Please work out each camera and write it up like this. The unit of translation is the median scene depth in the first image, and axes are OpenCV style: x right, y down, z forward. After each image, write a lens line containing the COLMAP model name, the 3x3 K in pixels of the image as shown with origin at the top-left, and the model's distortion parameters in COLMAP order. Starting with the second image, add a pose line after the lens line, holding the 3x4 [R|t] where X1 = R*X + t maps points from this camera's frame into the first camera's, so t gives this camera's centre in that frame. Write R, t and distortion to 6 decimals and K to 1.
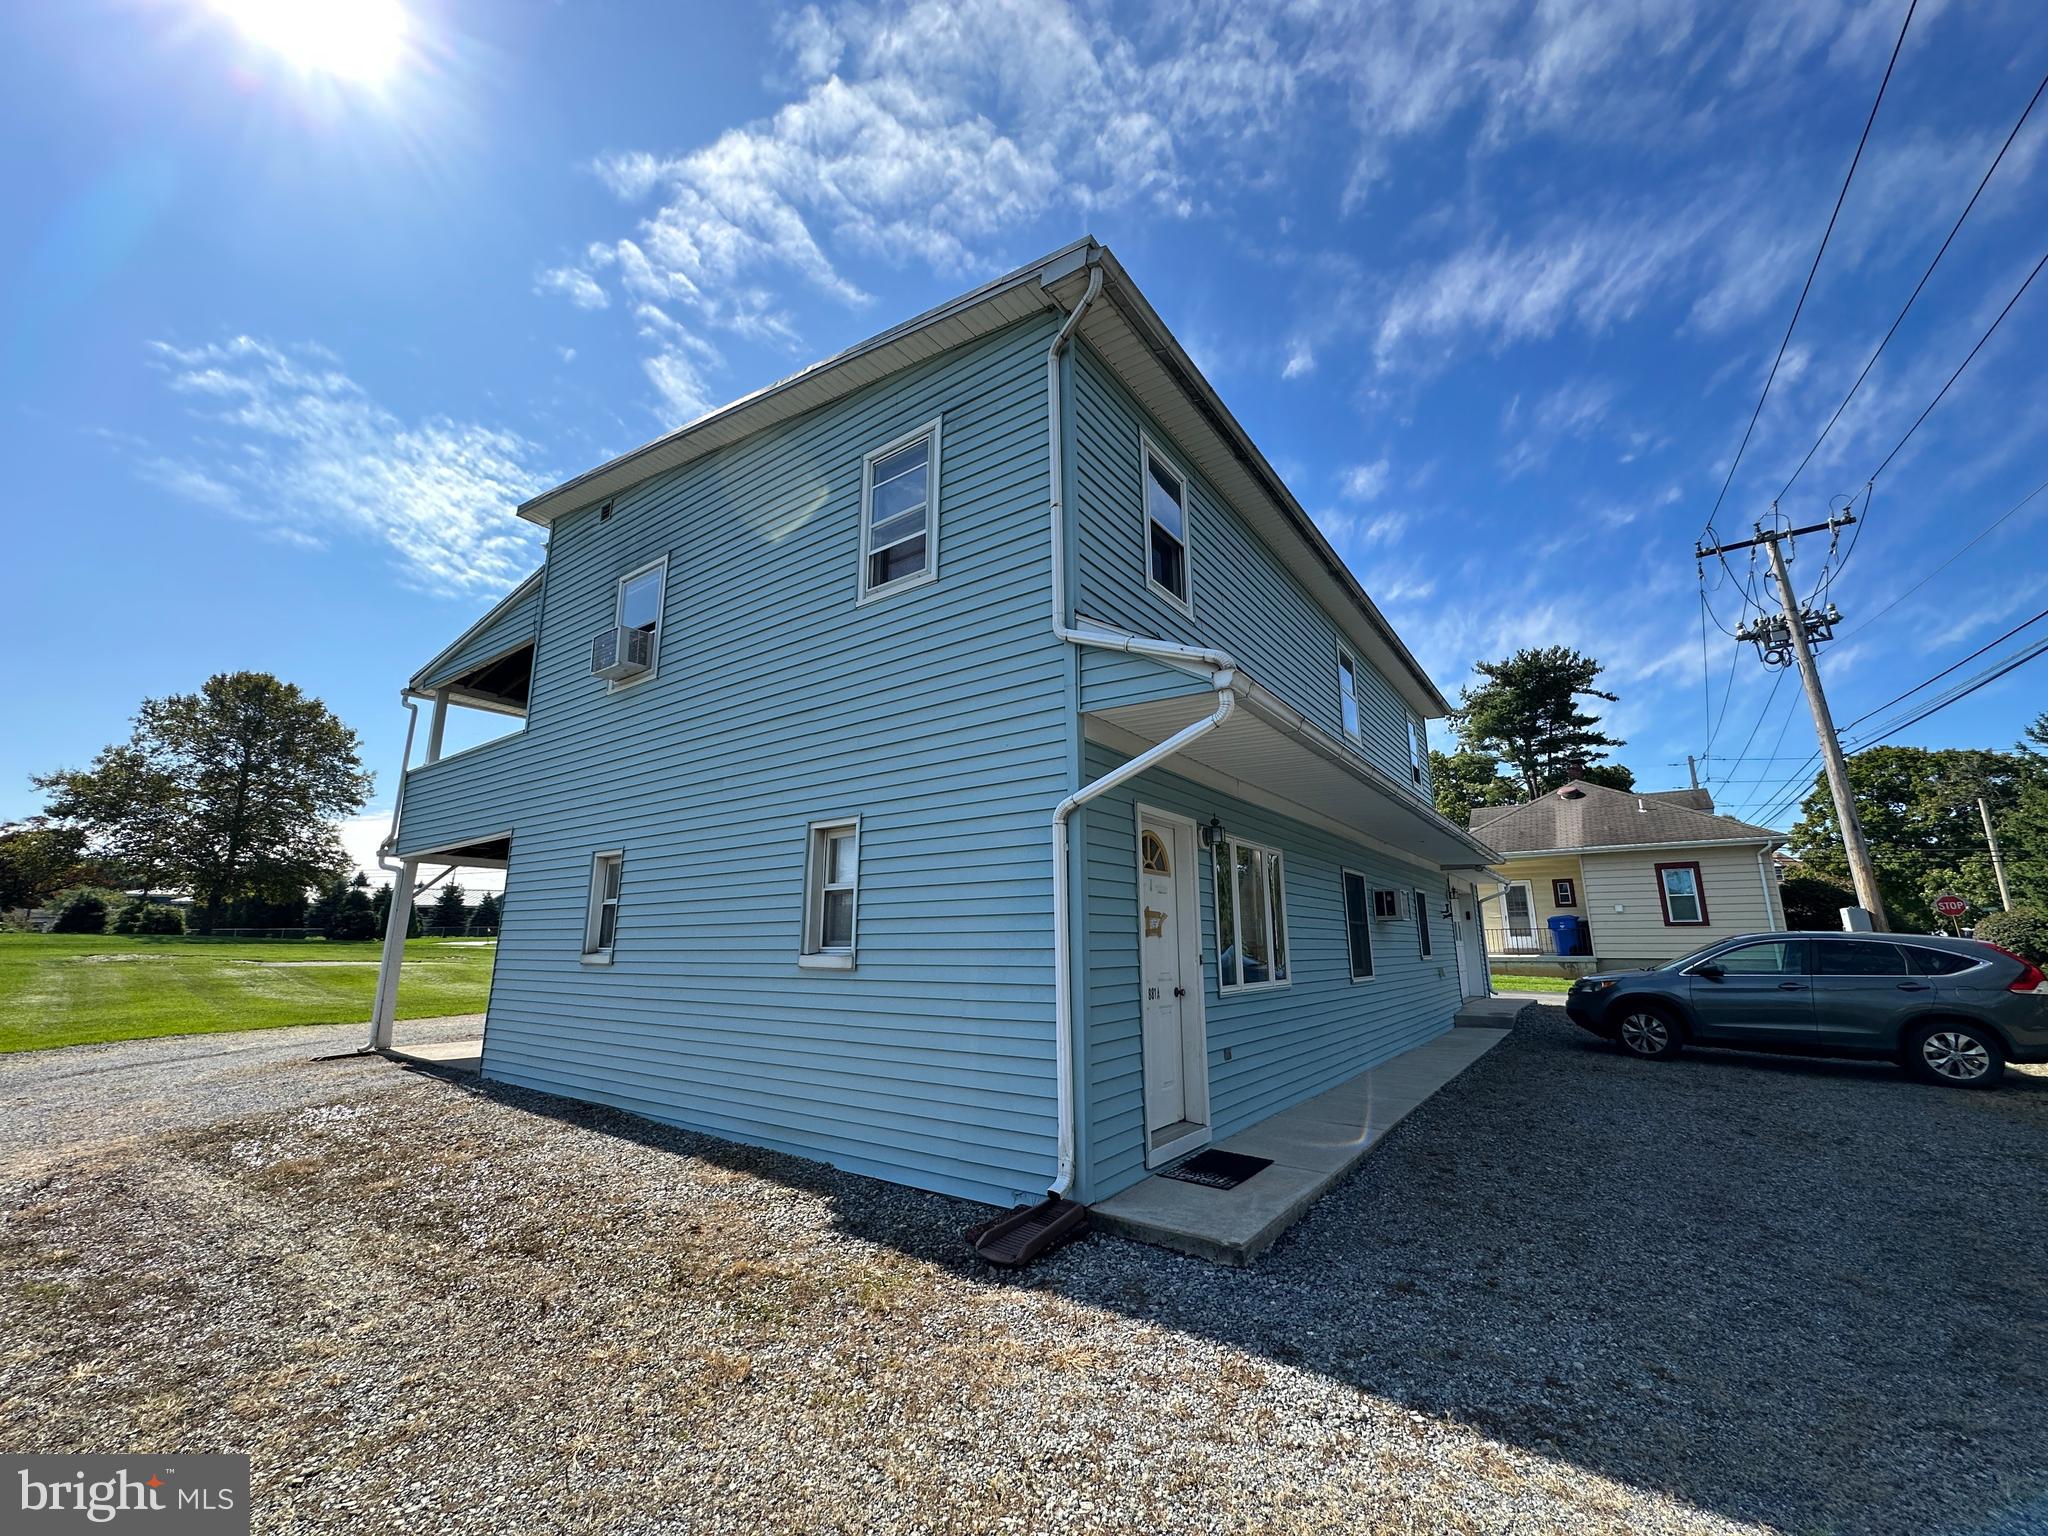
lens RADIAL K [[827.2, 0, 1024.0], [0, 827.2, 768.0], [0, 0, 1]] dist [-0.000222, -0.000270]
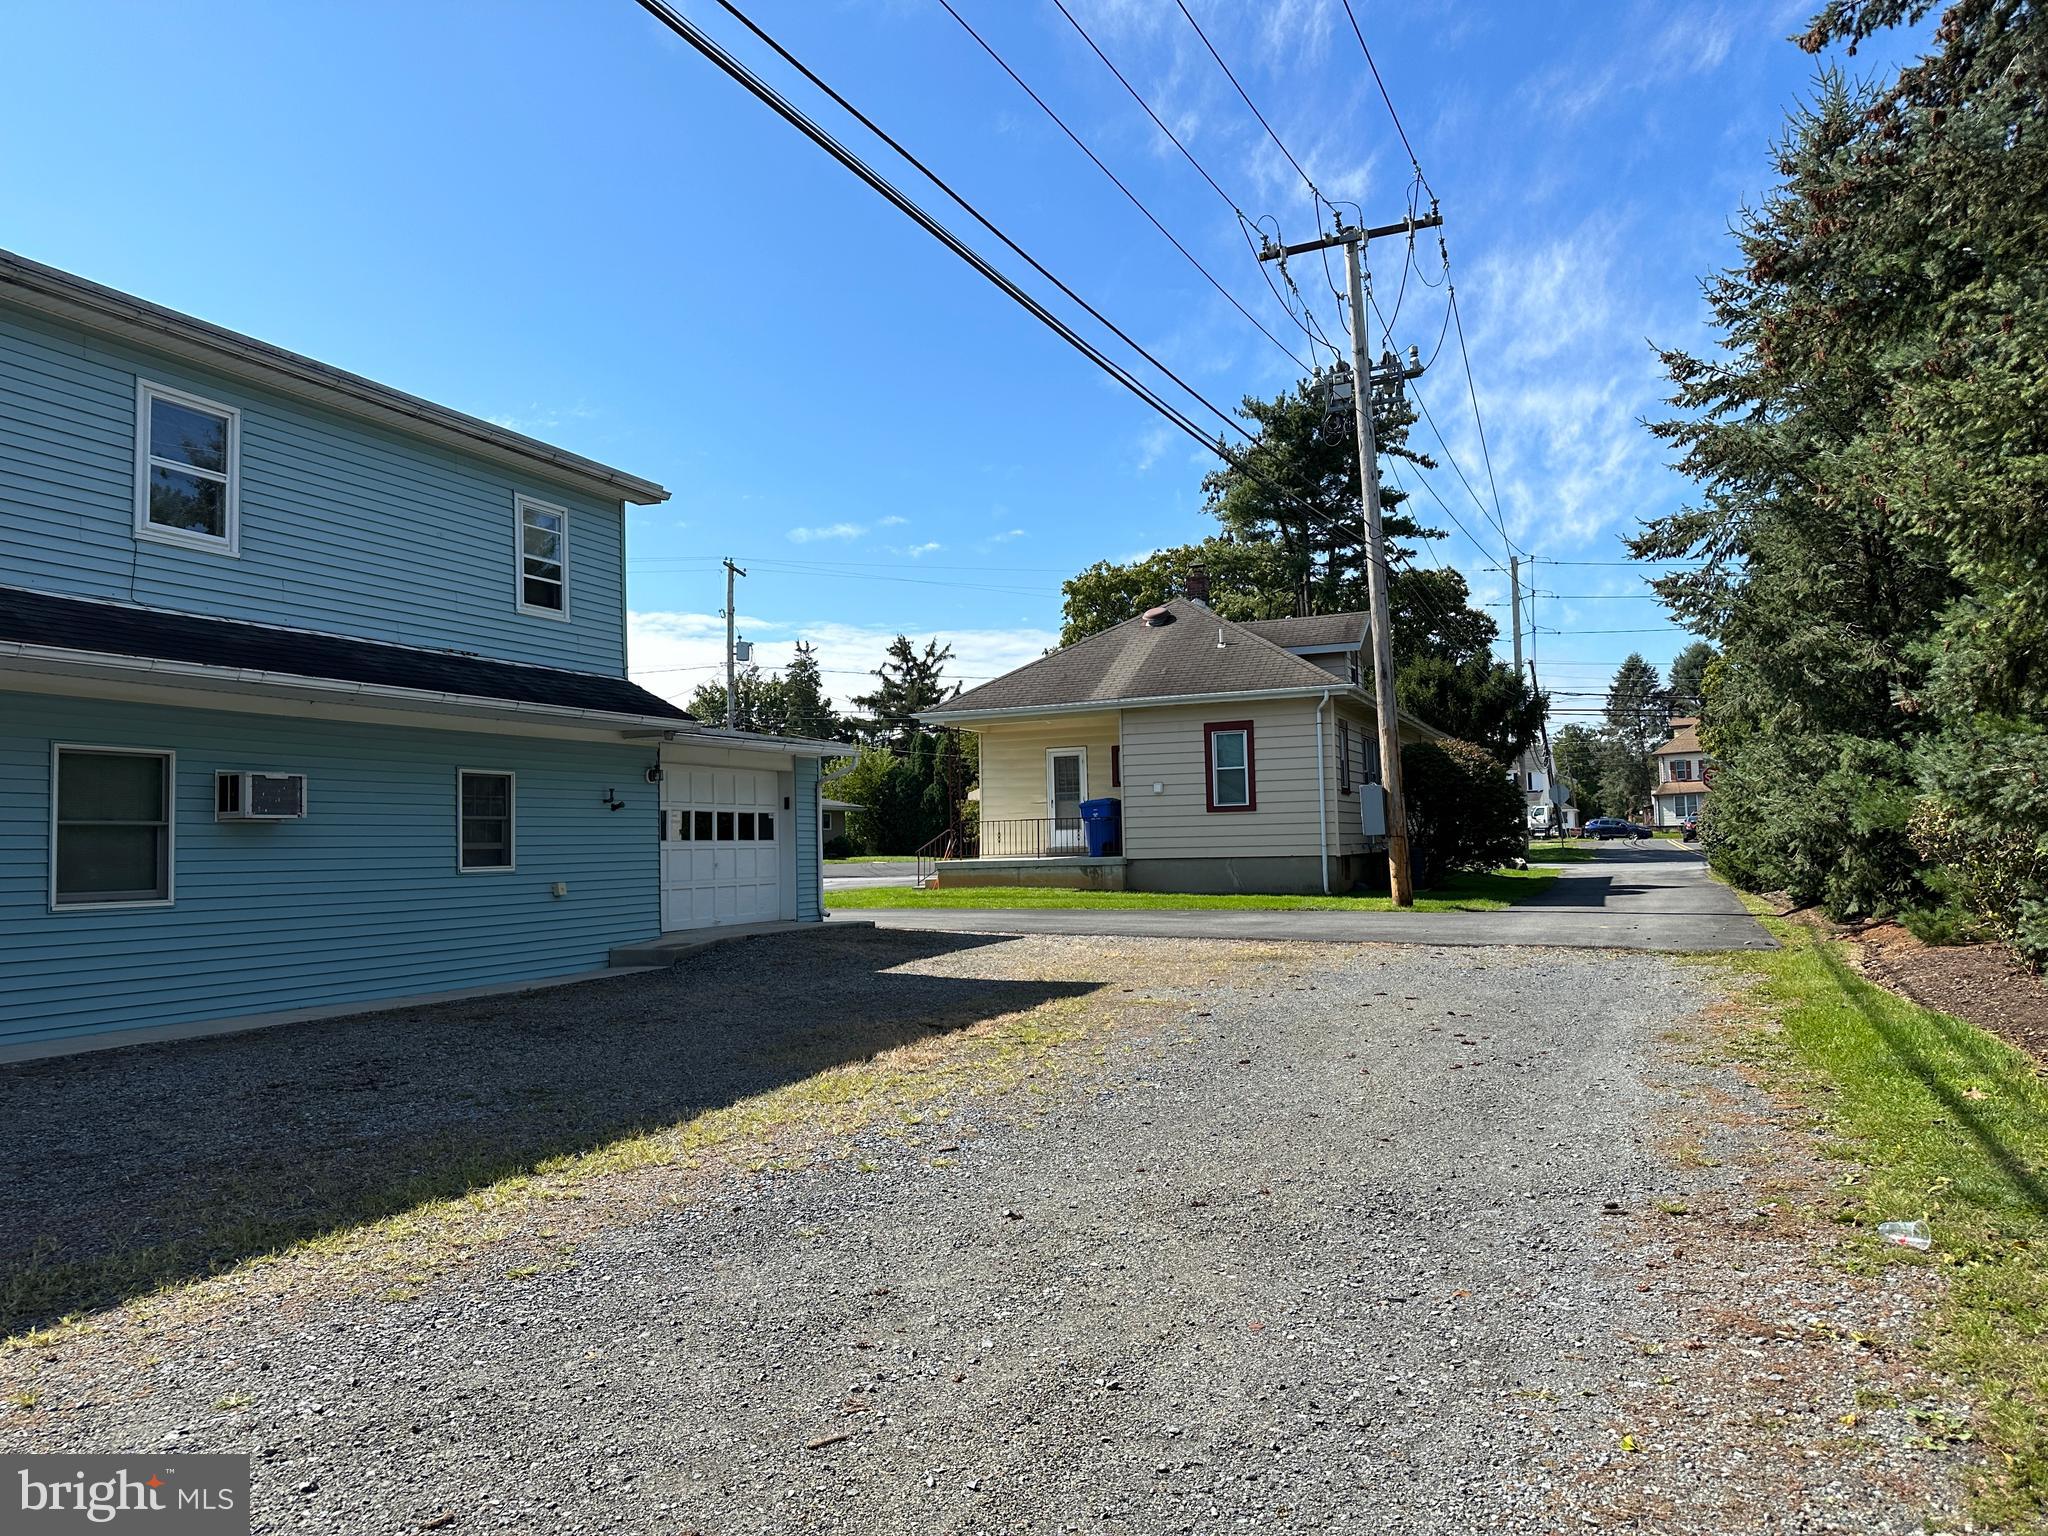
lens RADIAL K [[1428.8, 0, 1029.1], [0, 1428.8, 755.9], [0, 0, 1]] dist [0.128217, -0.164831]
pose [[0.975724, -0.007319, 0.218881, 0.175592], [-0.024017, 0.989838, 0.140158, -0.010369], [-0.217683, -0.142012, 0.965633, -0.060903]]
